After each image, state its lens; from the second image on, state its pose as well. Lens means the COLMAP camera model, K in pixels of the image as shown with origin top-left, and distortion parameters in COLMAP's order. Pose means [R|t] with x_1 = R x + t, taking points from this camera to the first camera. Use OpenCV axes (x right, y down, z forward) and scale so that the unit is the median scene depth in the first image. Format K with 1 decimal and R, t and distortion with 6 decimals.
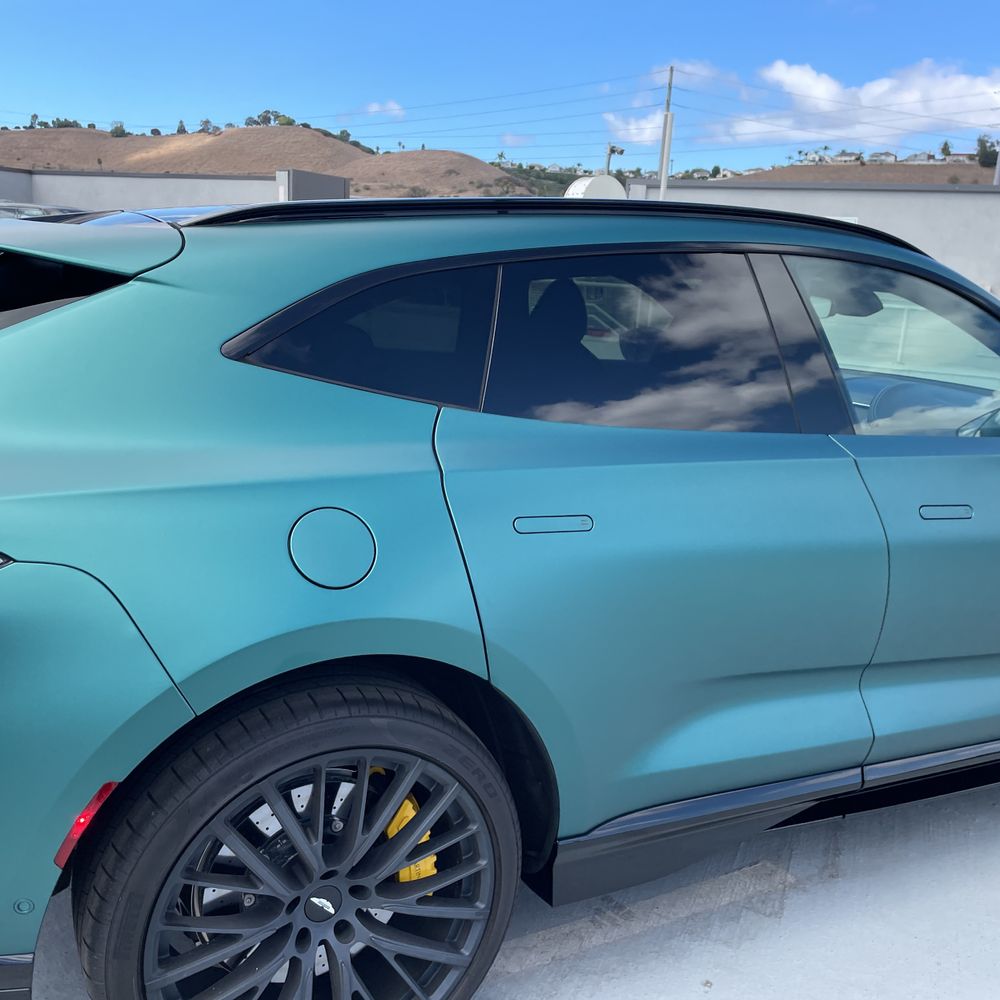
lens RADIAL K [[1025.0, 0, 503.8], [0, 1025.0, 500.2], [0, 0, 1]] dist [0.026377, 0.000000]
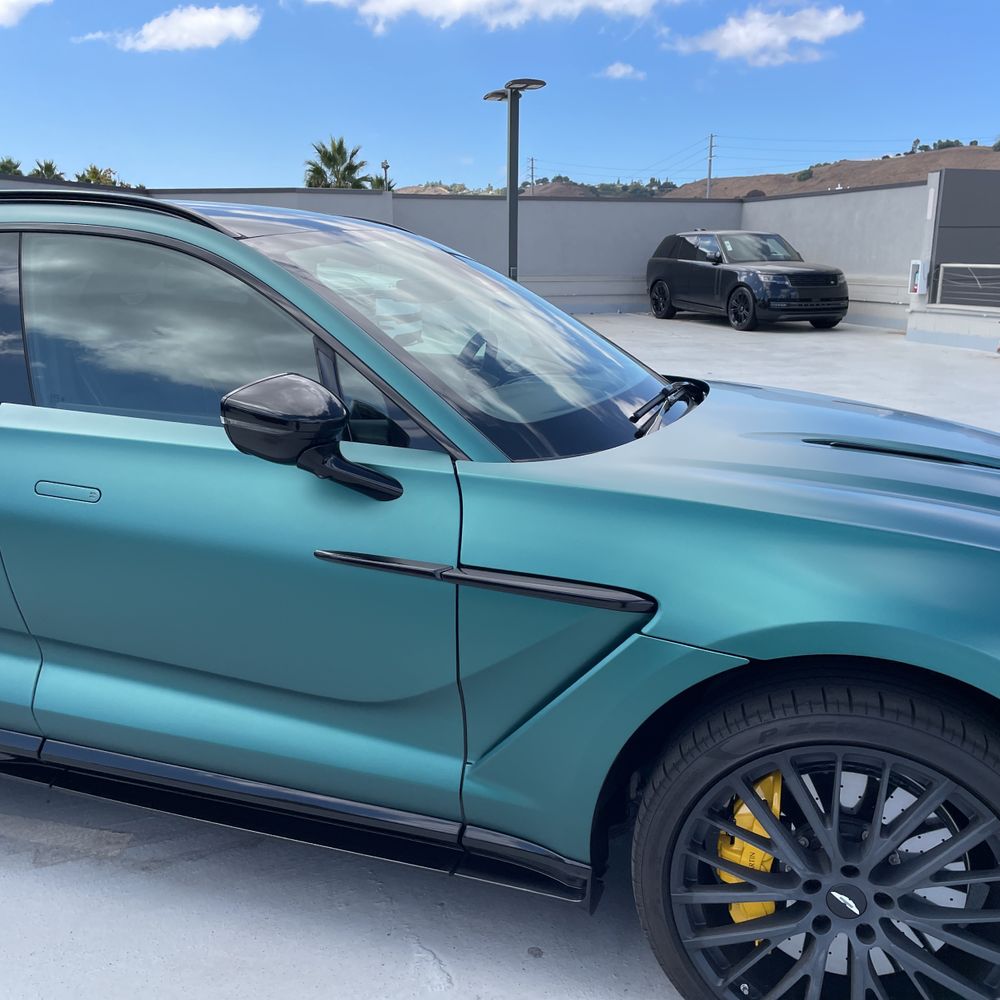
lens RADIAL K [[1025.0, 0, 504.0], [0, 1025.0, 504.4], [0, 0, 1]] dist [0.026377, 0.000000]
pose [[0.707171, 0.110906, -0.698290, 1.373722], [-0.121201, 0.992017, 0.034816, -0.057468], [0.696577, 0.060013, 0.714968, 0.595297]]
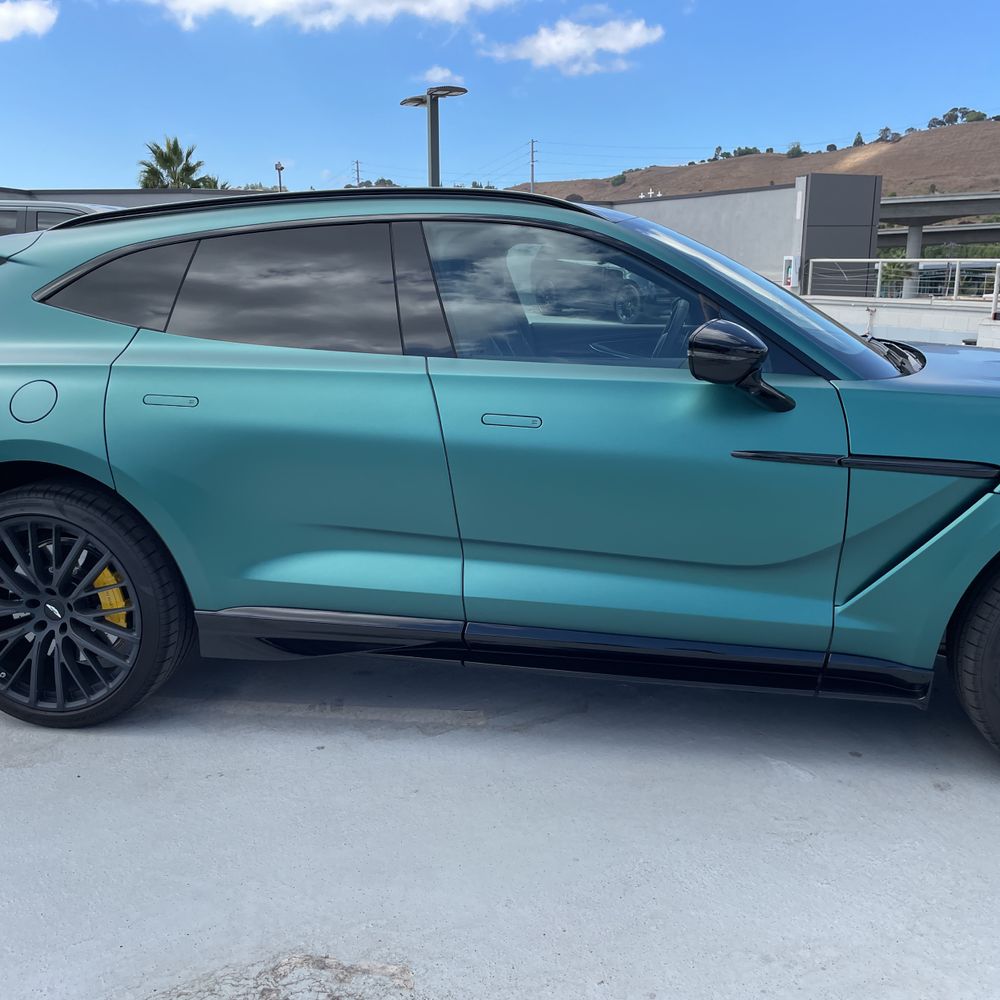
lens RADIAL K [[1025.0, 0, 495.4], [0, 1025.0, 501.4], [0, 0, 1]] dist [0.026377, 0.000000]
pose [[0.810852, 0.072779, -0.580708, 1.122697], [-0.079656, 0.996728, 0.013693, 0.094290], [0.579805, 0.035154, 0.813997, -0.004504]]
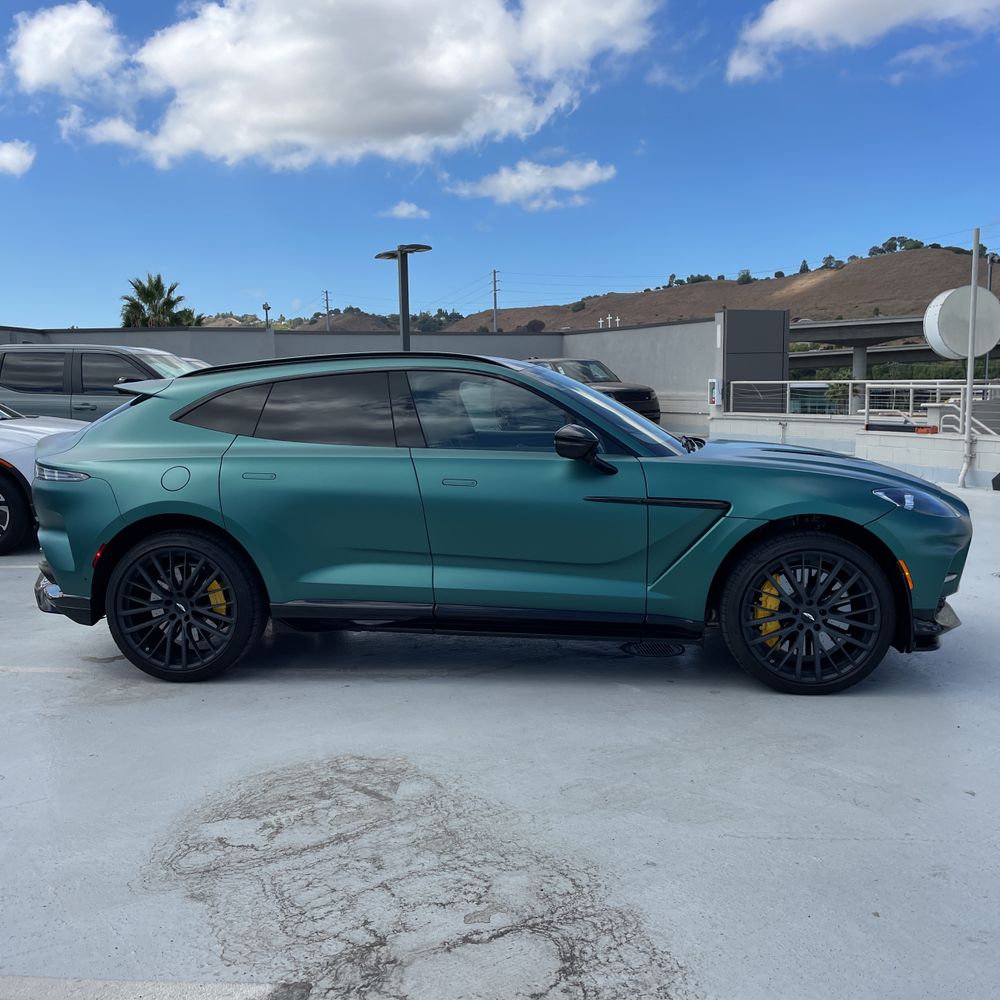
lens RADIAL K [[1025.0, 0, 500.3], [0, 1025.0, 504.7], [0, 0, 1]] dist [0.026377, 0.000000]
pose [[0.831458, -0.005442, -0.555561, 1.671969], [-0.060418, 0.993136, -0.100149, 0.265192], [0.552293, 0.116835, 0.825422, -0.704100]]
